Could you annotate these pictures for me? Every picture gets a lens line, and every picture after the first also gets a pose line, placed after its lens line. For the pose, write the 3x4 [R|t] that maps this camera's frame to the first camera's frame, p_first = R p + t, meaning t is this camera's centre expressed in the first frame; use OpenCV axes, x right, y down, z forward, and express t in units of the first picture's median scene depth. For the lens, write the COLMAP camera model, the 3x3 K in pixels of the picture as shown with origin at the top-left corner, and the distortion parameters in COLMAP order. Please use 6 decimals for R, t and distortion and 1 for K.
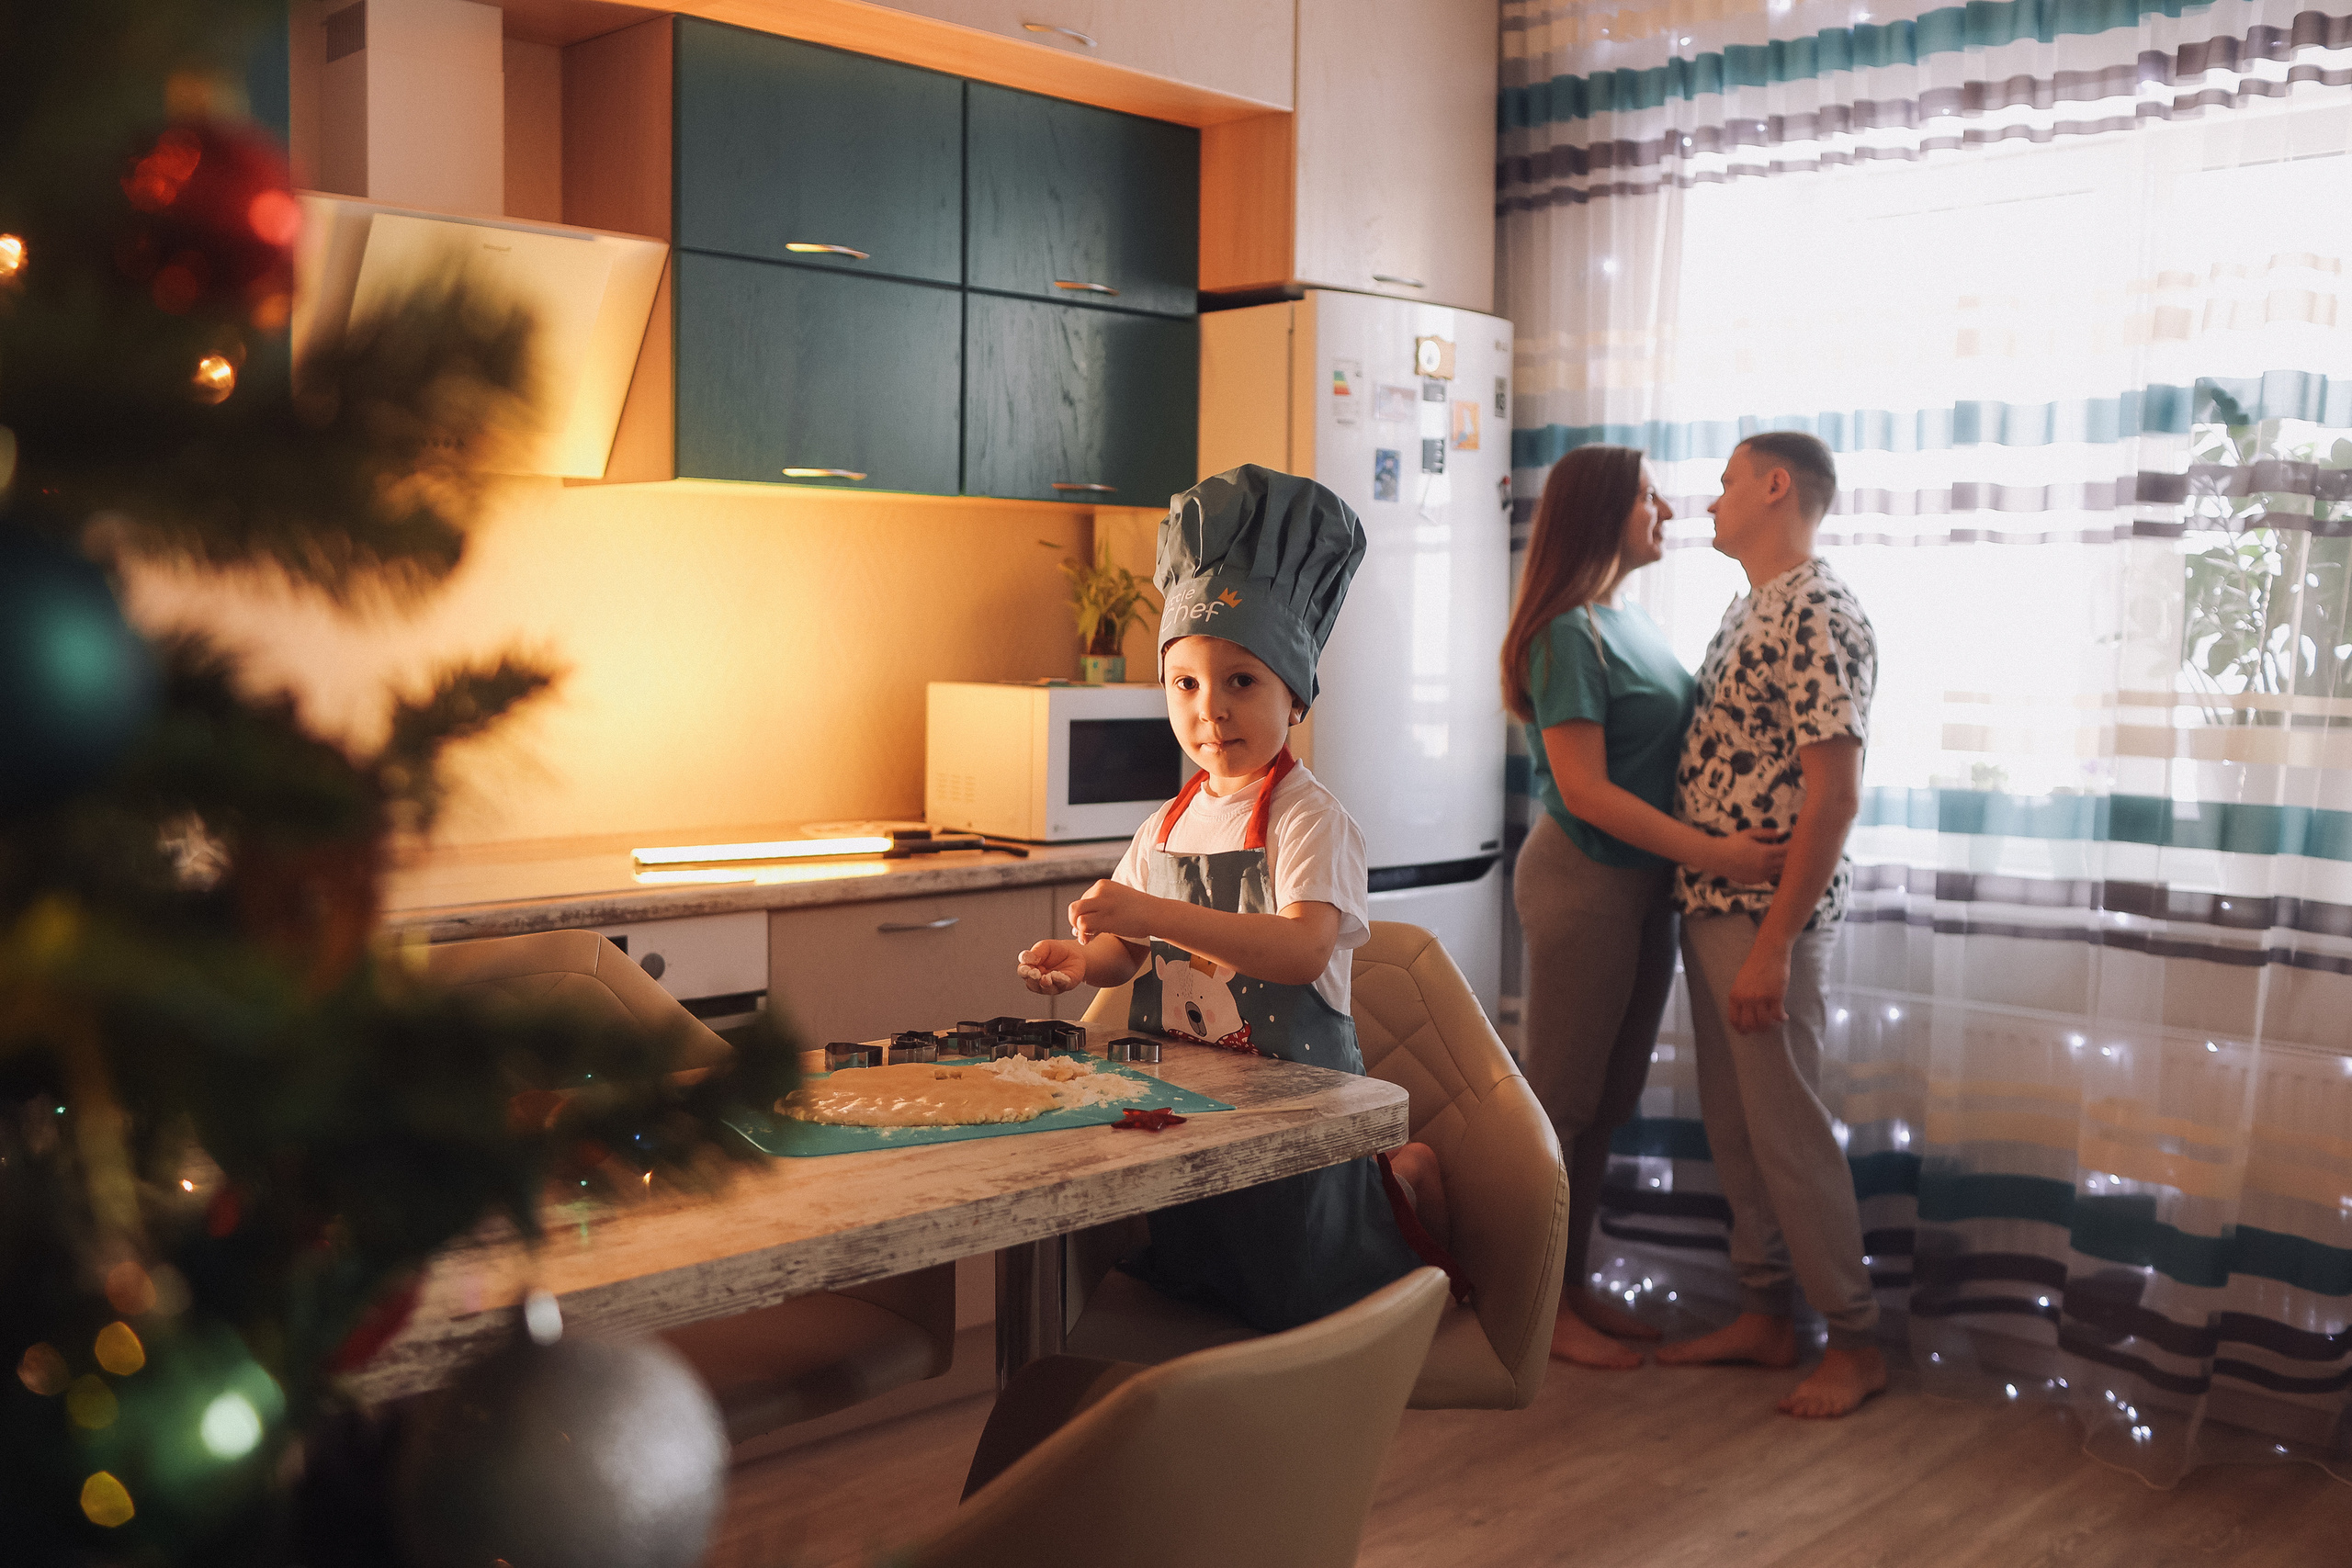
lens RADIAL K [[2248.8, 0, 1176.0], [0, 2248.8, 784.0], [0, 0, 1]] dist [-0.065982, 0.017617]
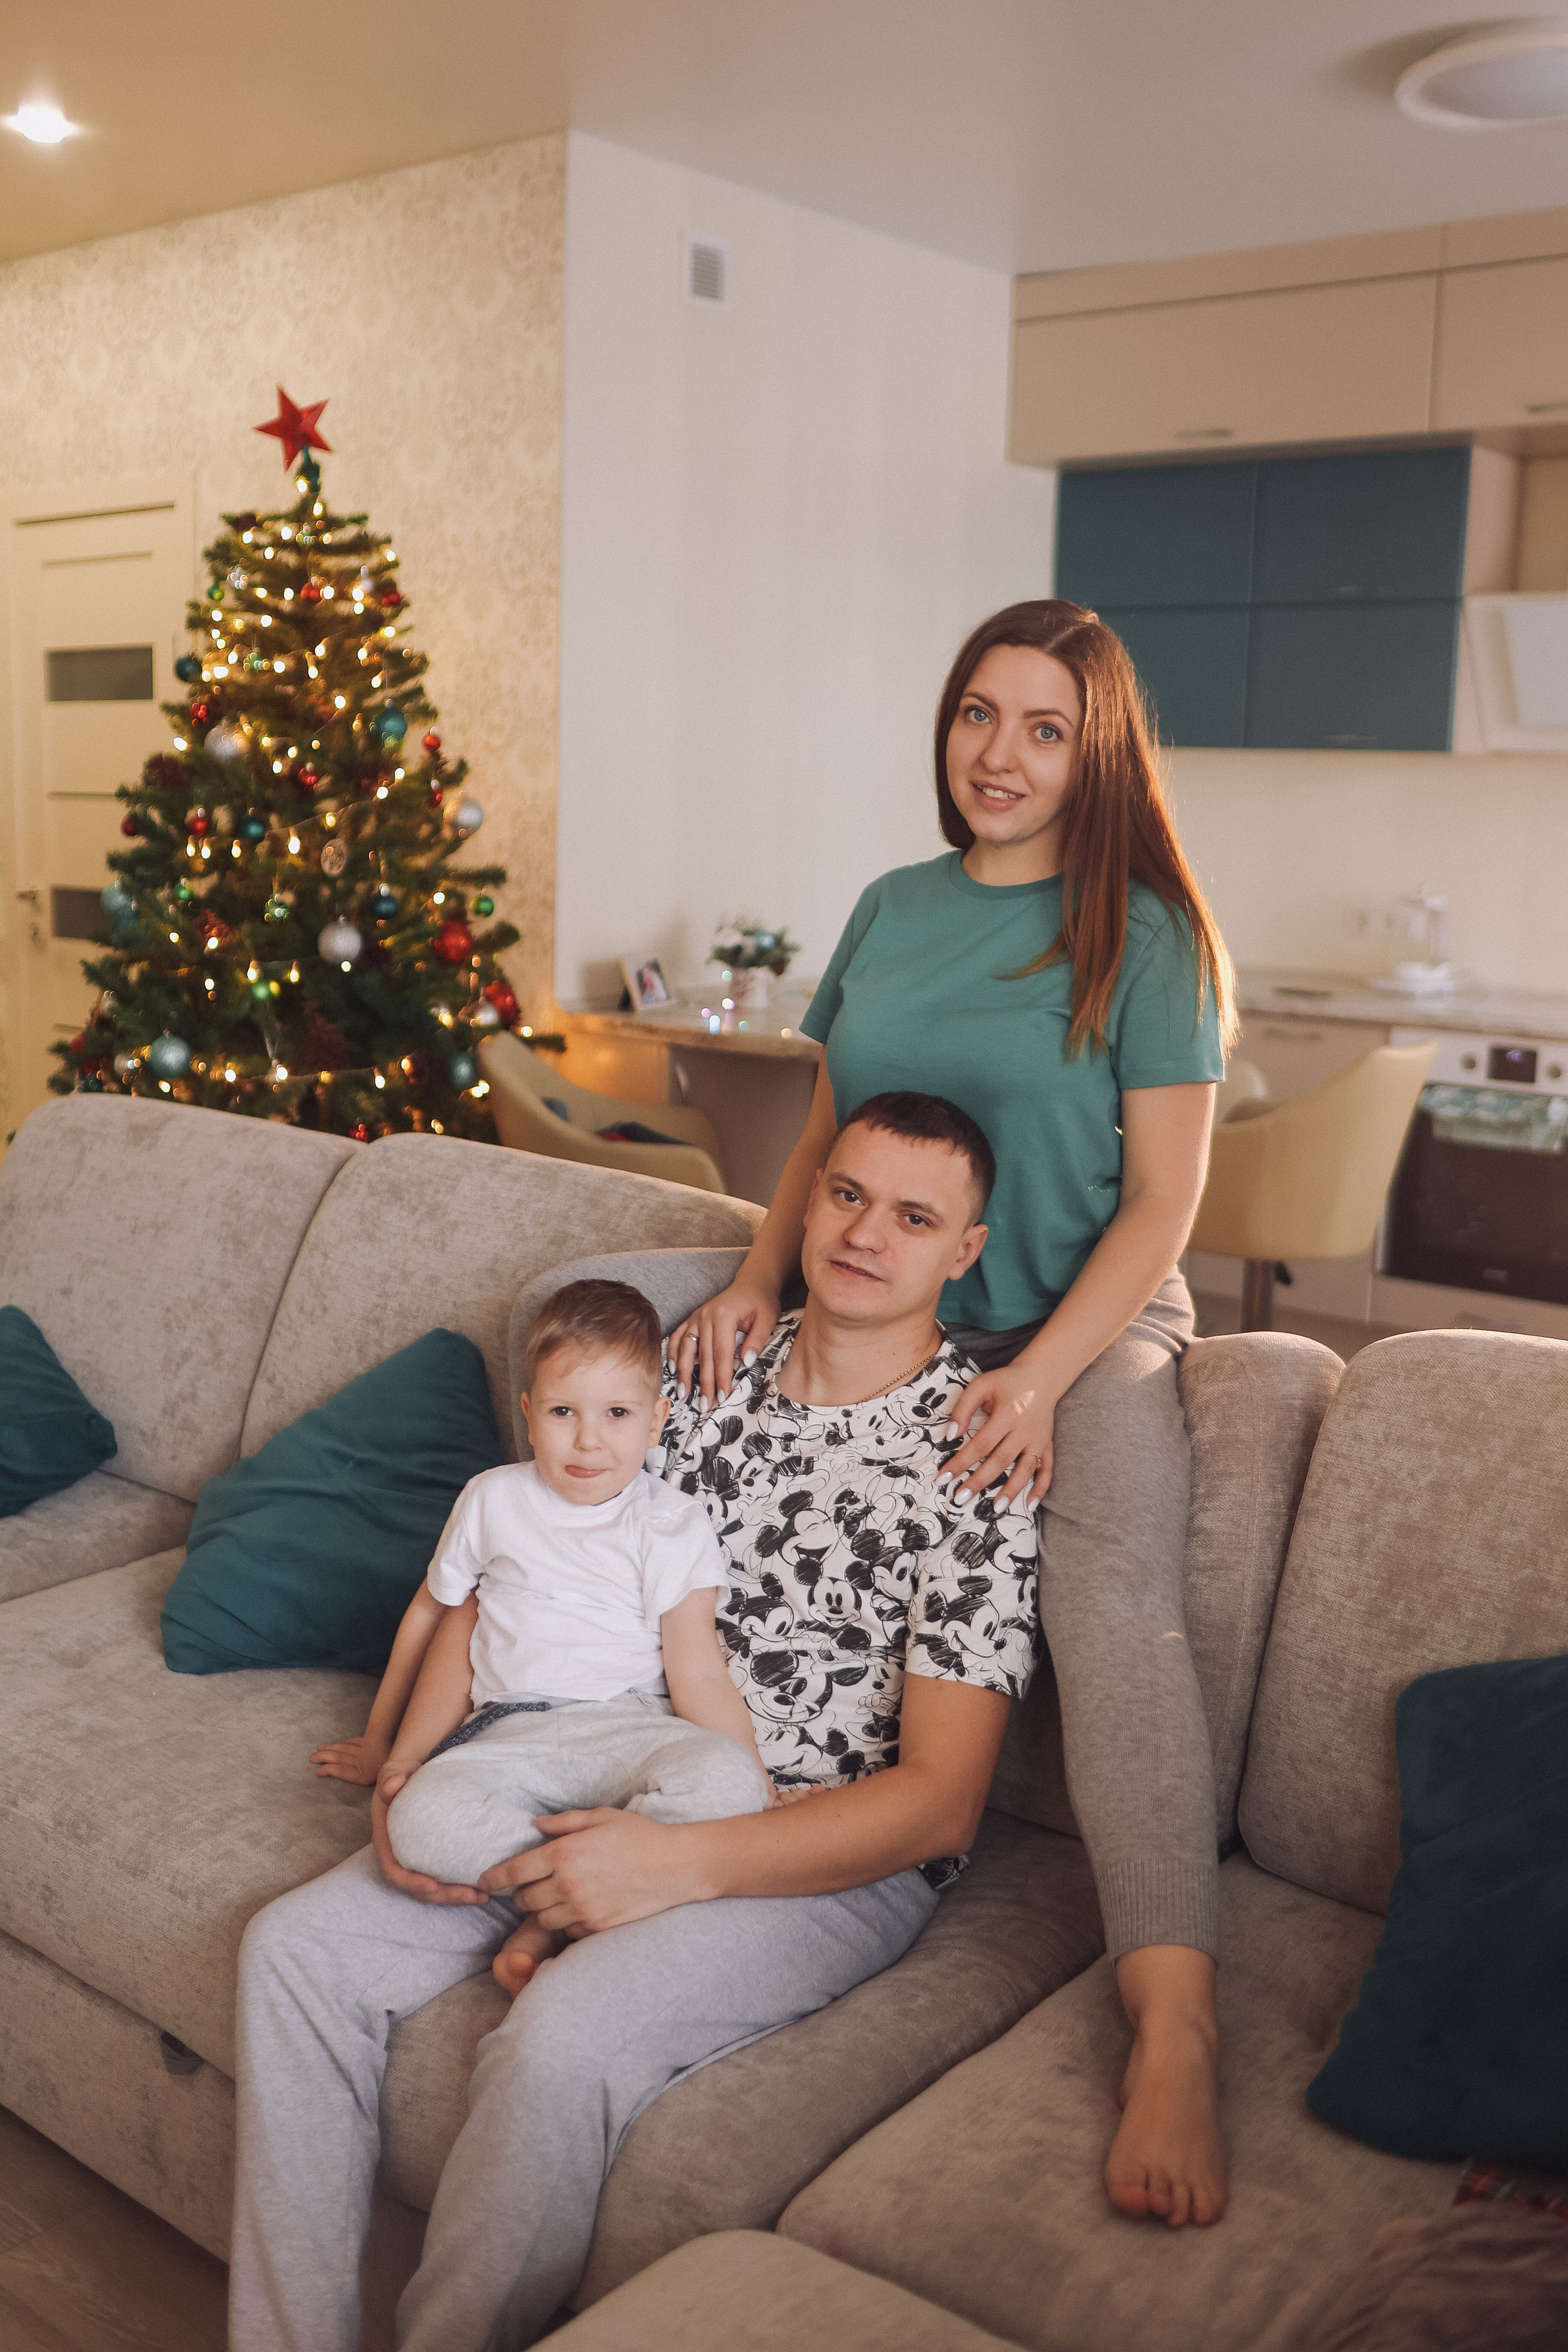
lens RADIAL K [[2321.0, 0, 778.0], [0, 2321.0, 1166.8], [0, 0, 1]] dist [-0.096667, 0.117829]
pose [[0.089608, 0.155520, -0.983760, 1.274189], [-0.093824, 0.984659, 0.147116, -0.038884], [0.991548, 0.079117, 0.102825, 0.280957]]
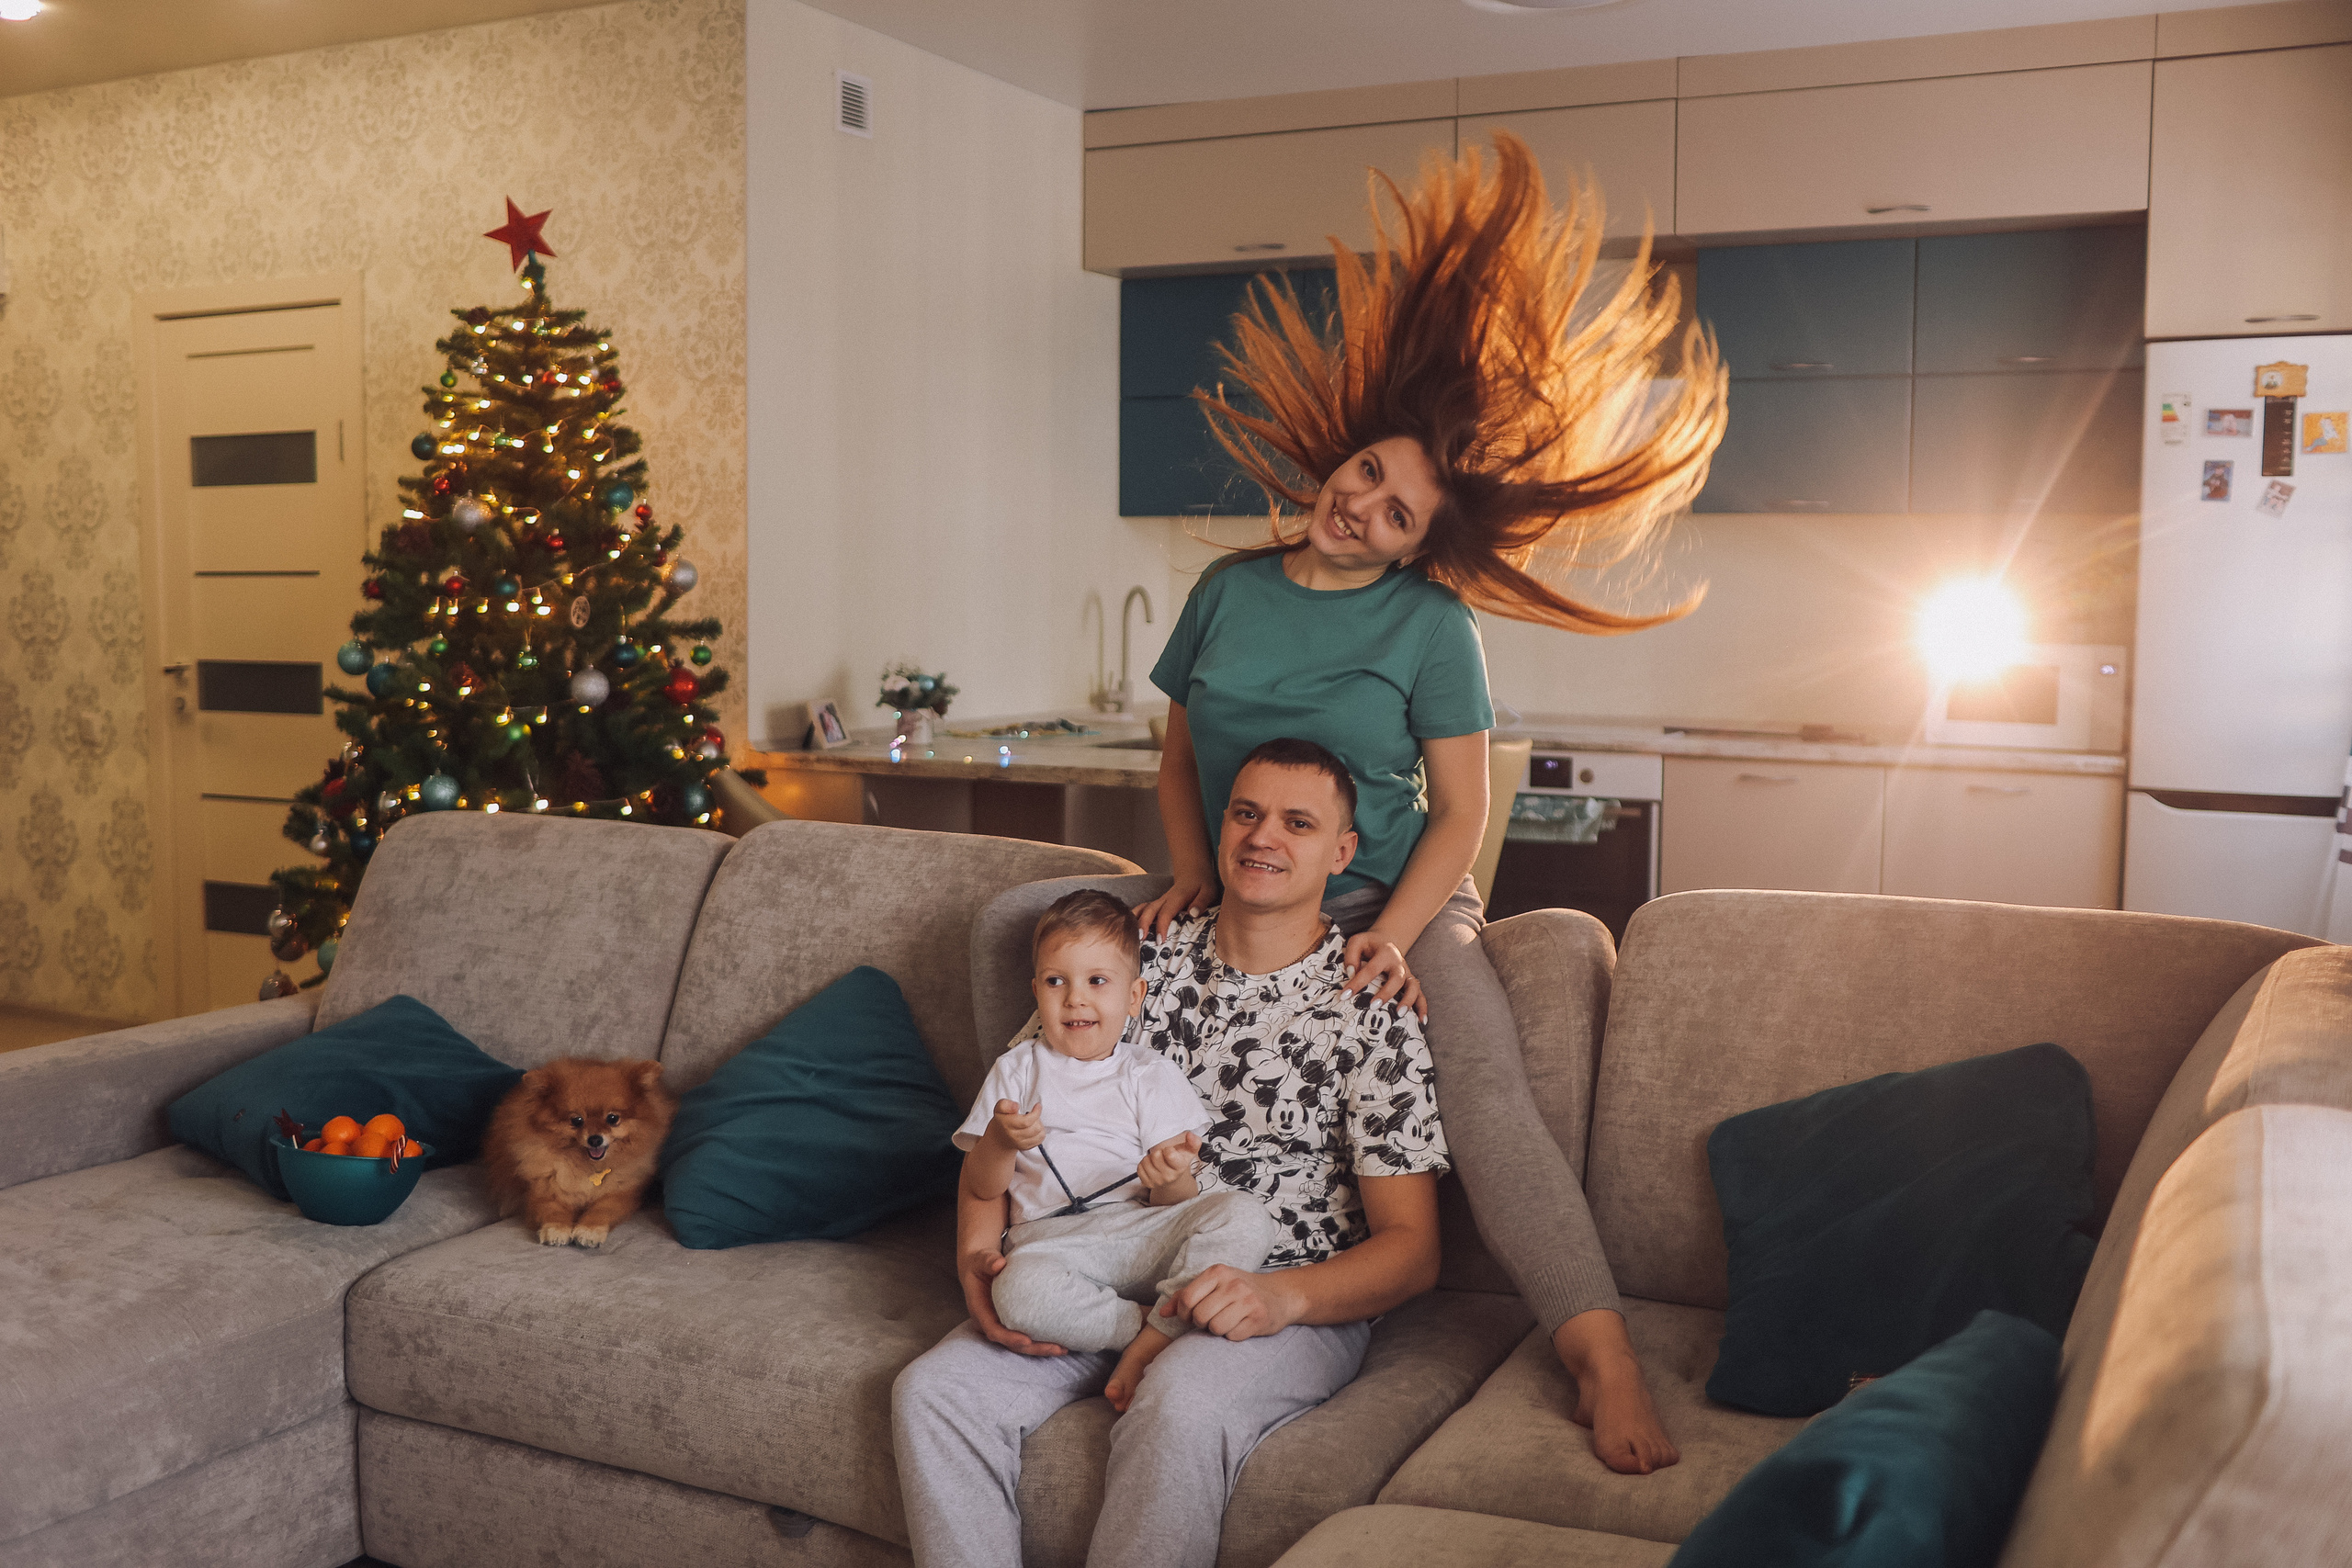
lens RADIAL K [[2322.4, 0, 1182.7], [0, 2322.4, 787.9], [0, 0, 1]] dist [-0.094330, 0.114435]
pose [[0.311596, 0.072608, -0.947437, 1.451242], [-0.070741, 0.996082, 0.053070, 0.010580], [0.947578, 0.050487, 0.315512, 0.060255]]
